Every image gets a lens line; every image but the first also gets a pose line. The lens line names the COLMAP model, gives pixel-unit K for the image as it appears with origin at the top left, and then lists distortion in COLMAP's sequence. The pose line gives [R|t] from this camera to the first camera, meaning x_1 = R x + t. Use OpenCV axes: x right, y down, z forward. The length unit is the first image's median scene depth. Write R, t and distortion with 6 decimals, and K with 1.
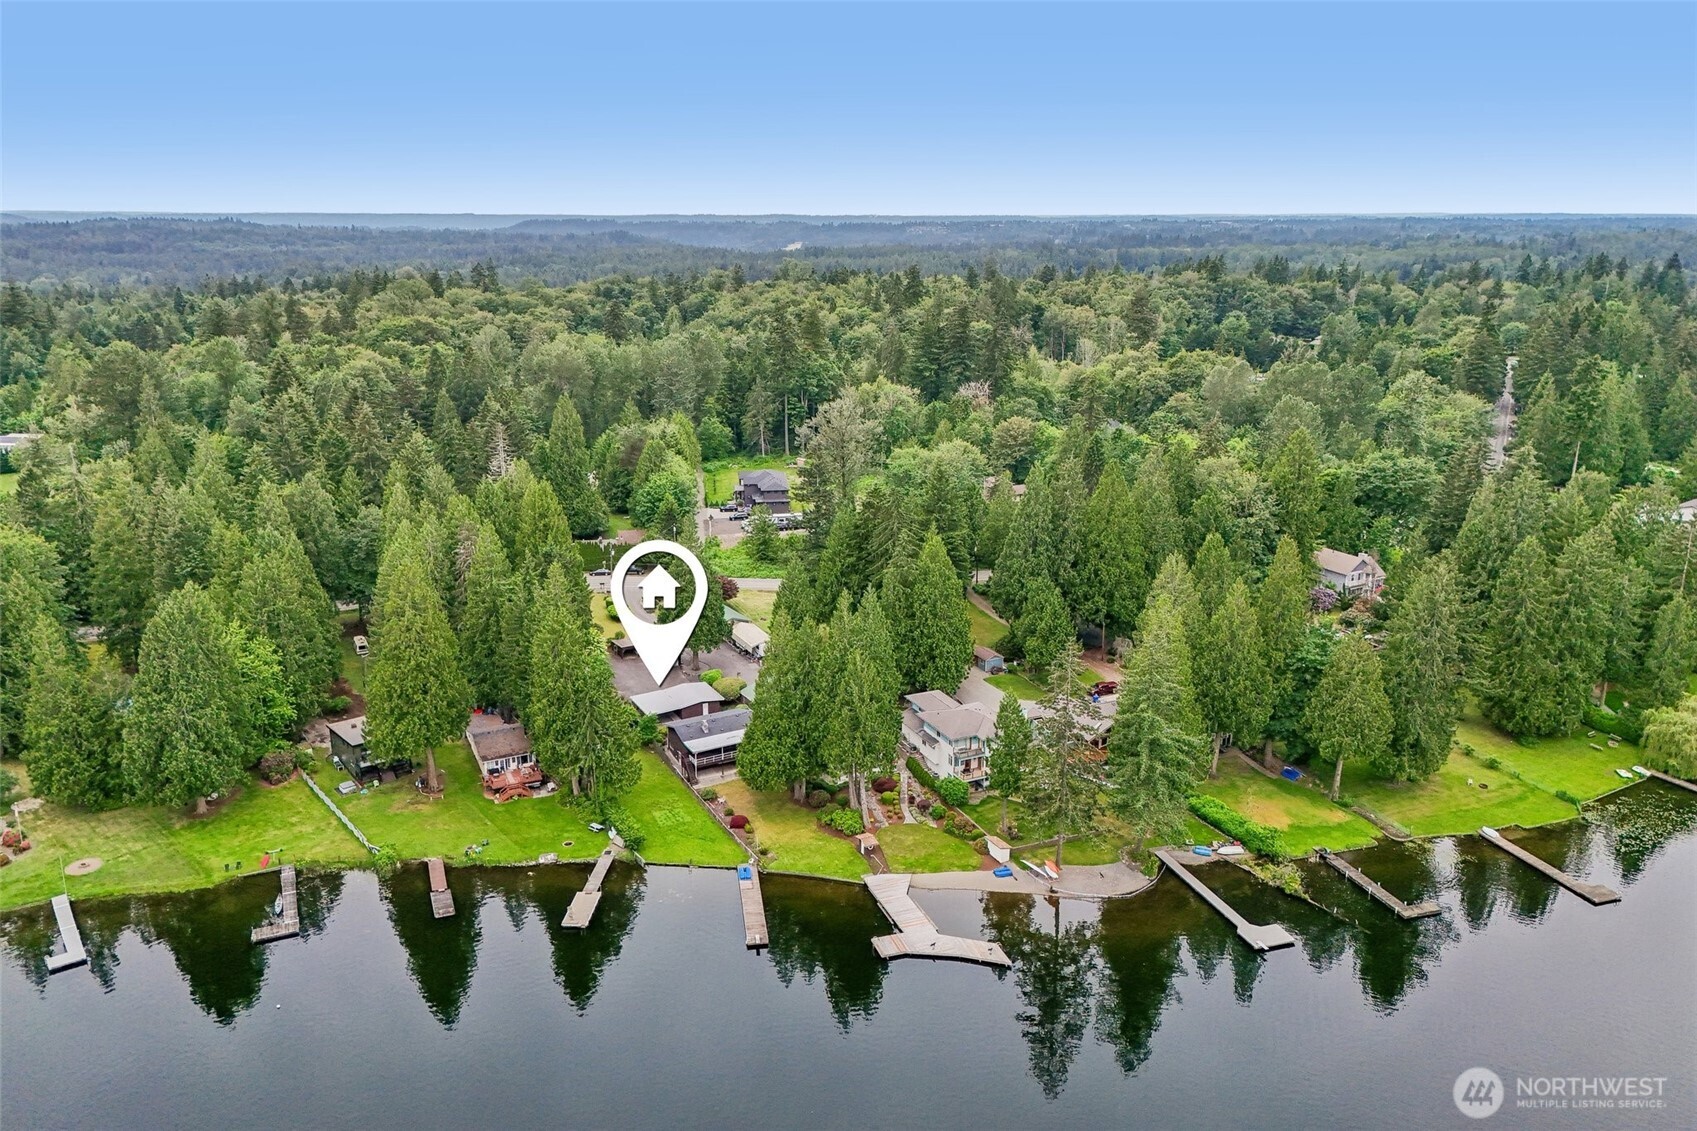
lens RADIAL K [[1259.2, 0, 846.1], [0, 1259.2, 564.3], [0, 0, 1]] dist [0.058185, -0.041685]
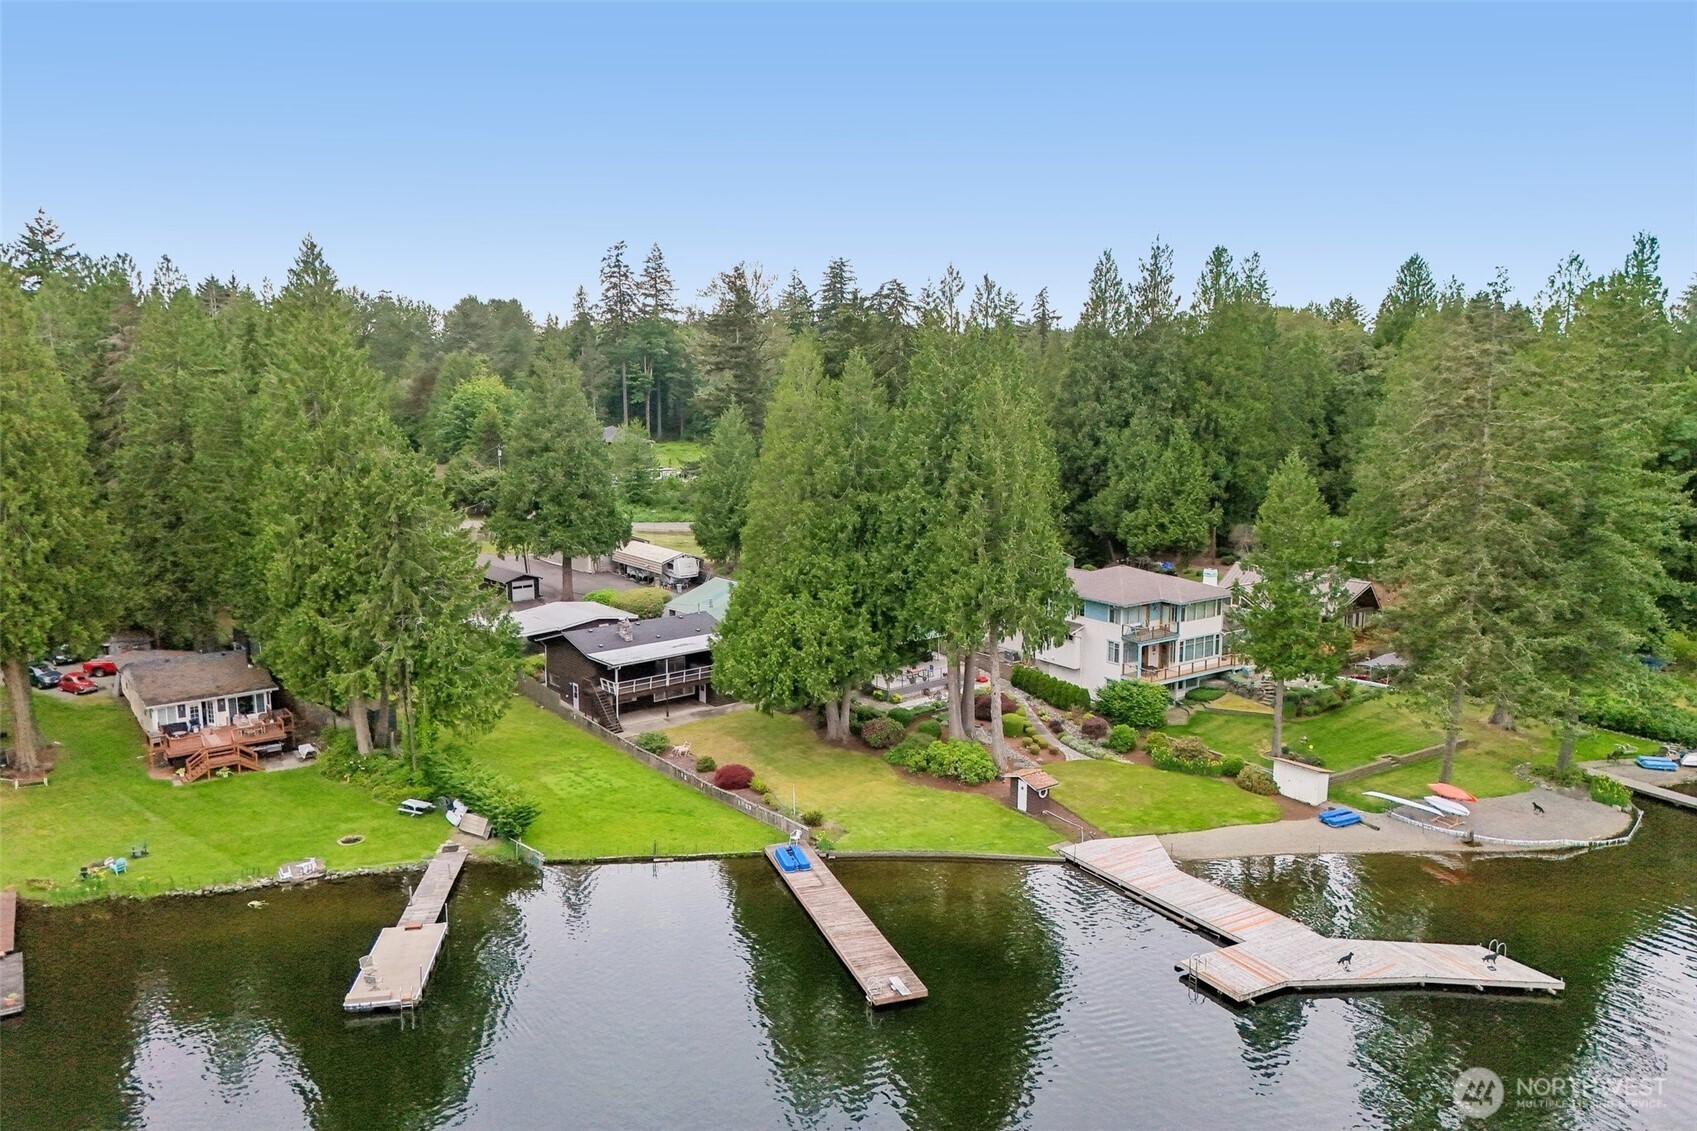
lens RADIAL K [[1259.2, 0, 847.3], [0, 1259.2, 568.6], [0, 0, 1]] dist [0.058185, -0.041685]
pose [[0.983070, -0.032638, 0.180299, -0.124305], [0.052886, 0.992671, -0.108661, 0.178069], [-0.175431, 0.116356, 0.977591, 0.518928]]
